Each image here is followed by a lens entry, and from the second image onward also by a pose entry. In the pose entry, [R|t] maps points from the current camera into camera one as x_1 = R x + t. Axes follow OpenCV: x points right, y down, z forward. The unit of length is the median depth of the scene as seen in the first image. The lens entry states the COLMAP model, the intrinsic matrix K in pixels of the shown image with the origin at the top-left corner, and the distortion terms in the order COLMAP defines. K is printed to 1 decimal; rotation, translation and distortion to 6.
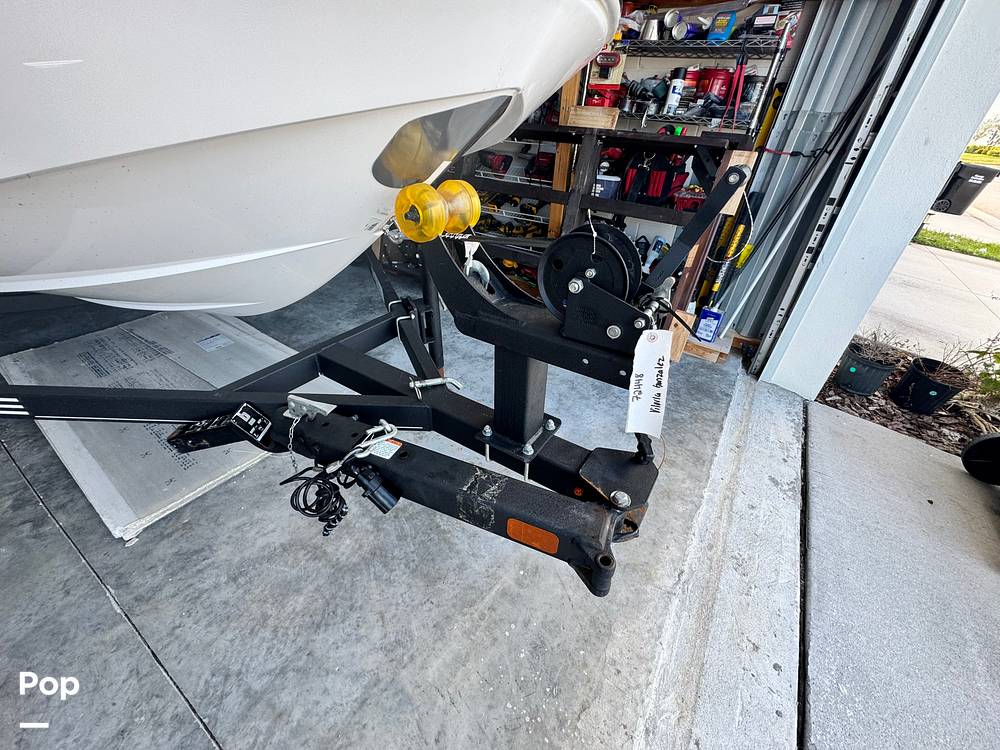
lens RADIAL K [[401.5, 0, 496.5], [0, 401.5, 376.6], [0, 0, 1]] dist [0.000312, 0.000273]
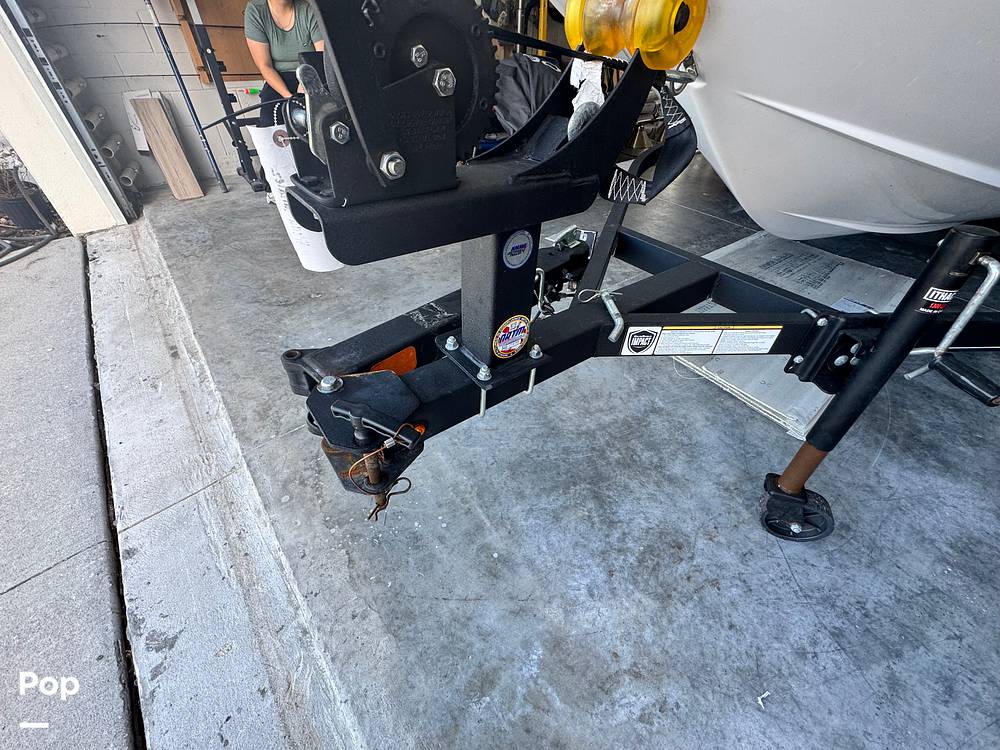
lens RADIAL K [[401.5, 0, 499.5], [0, 401.5, 373.9], [0, 0, 1]] dist [0.000312, 0.000273]
pose [[-0.306296, 0.584667, -0.751231, 0.507334], [-0.562059, 0.525844, 0.638419, -0.262622], [0.768292, 0.617781, 0.167553, 0.700558]]
